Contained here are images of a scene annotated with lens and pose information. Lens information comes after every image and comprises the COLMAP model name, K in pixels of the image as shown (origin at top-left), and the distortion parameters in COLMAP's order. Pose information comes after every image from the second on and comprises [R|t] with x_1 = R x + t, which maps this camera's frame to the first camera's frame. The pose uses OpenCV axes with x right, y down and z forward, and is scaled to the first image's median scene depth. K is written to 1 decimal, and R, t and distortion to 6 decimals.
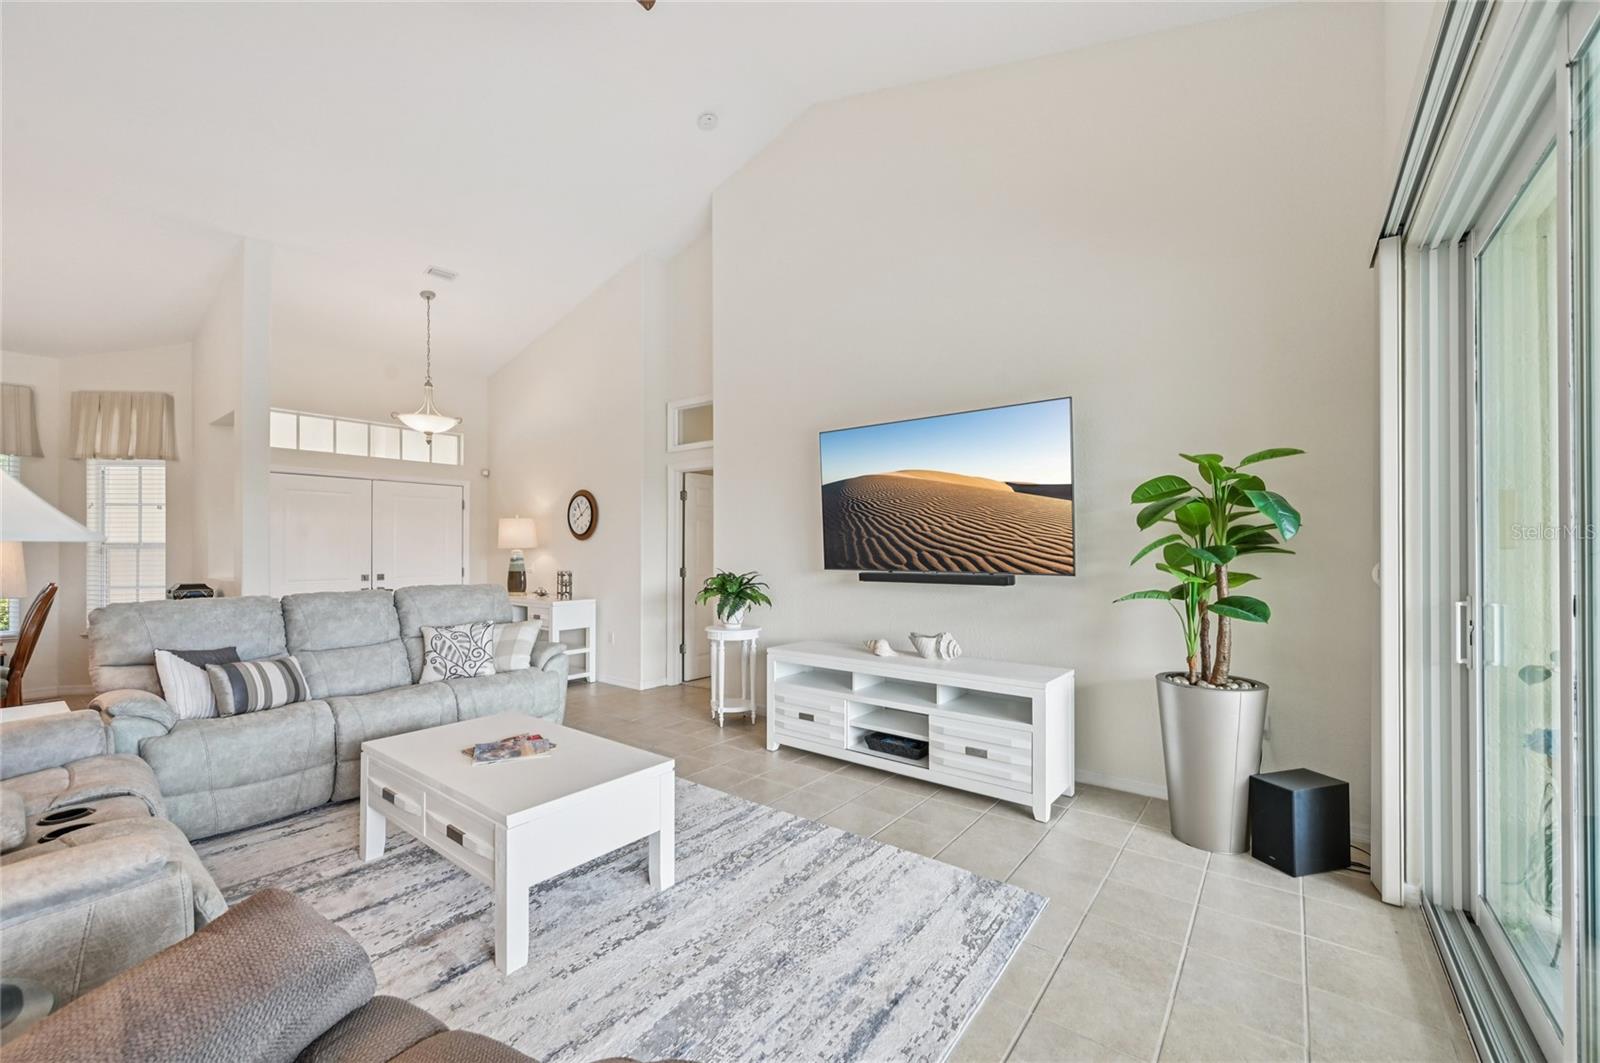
lens RADIAL K [[630.3, 0, 804.6], [0, 630.3, 546.0], [0, 0, 1]] dist [-0.001316, -0.000260]
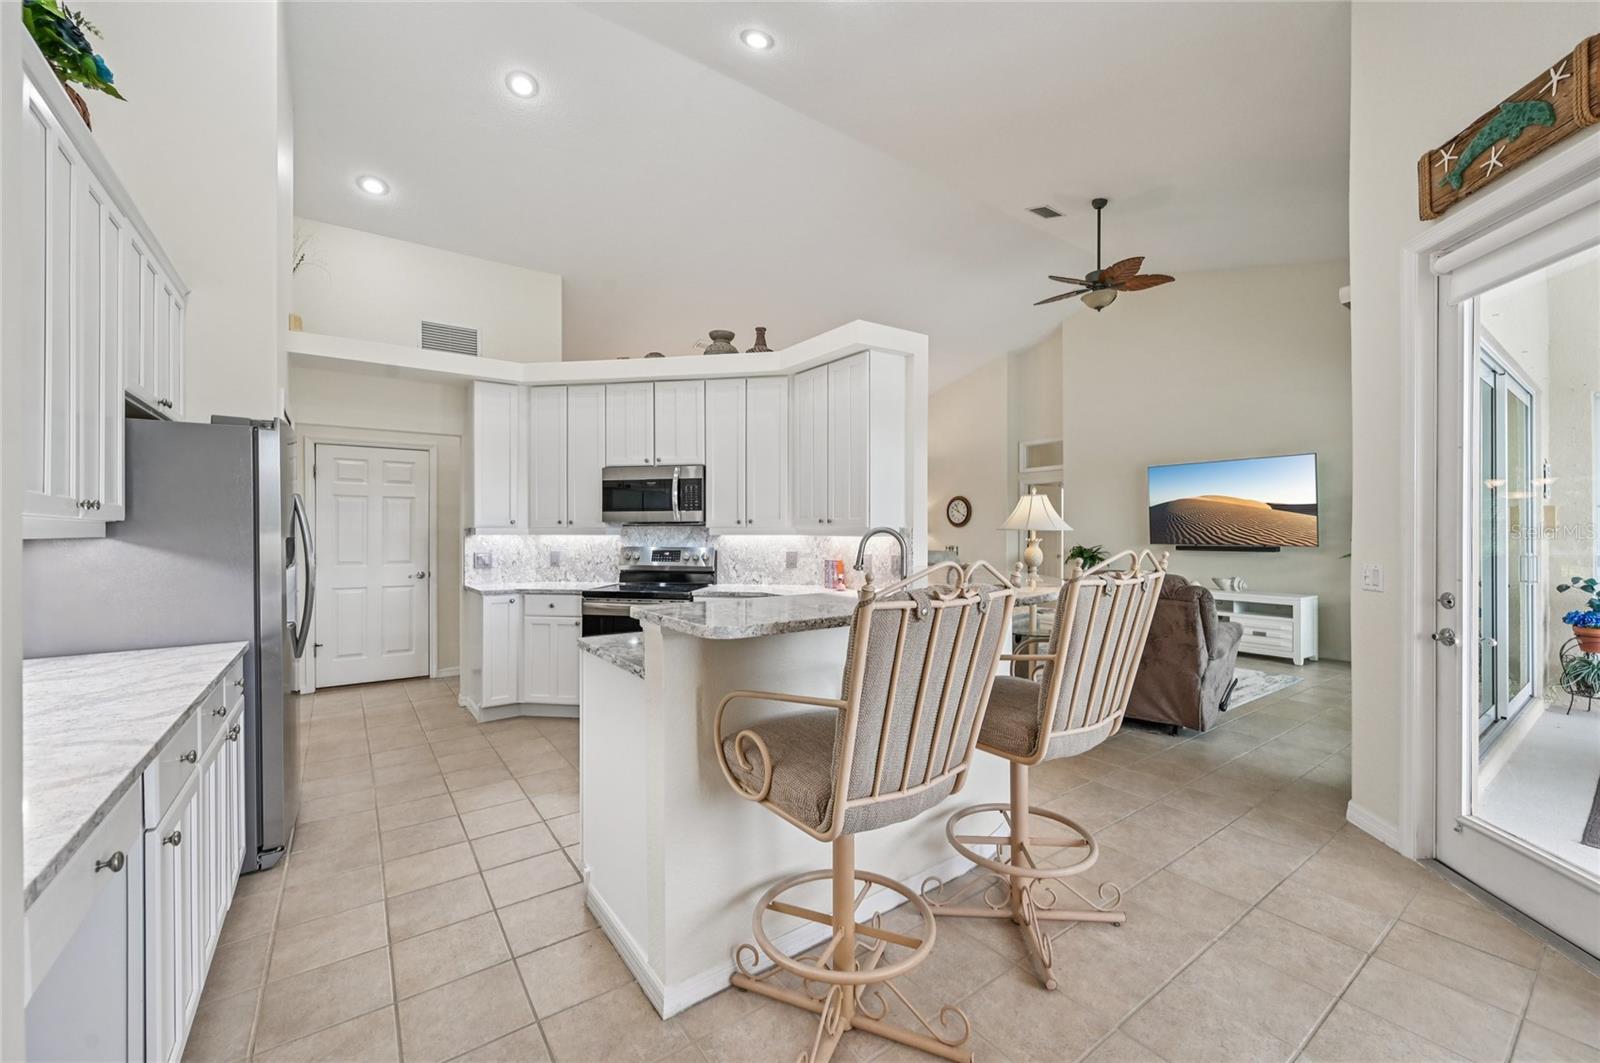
lens RADIAL K [[630.3, 0, 797.2], [0, 630.3, 527.4], [0, 0, 1]] dist [-0.001316, -0.000260]
pose [[0.961883, -0.006650, -0.273382, -0.586456], [0.008209, 0.999956, 0.004559, -0.035358], [0.273339, -0.006629, 0.961895, -1.318272]]
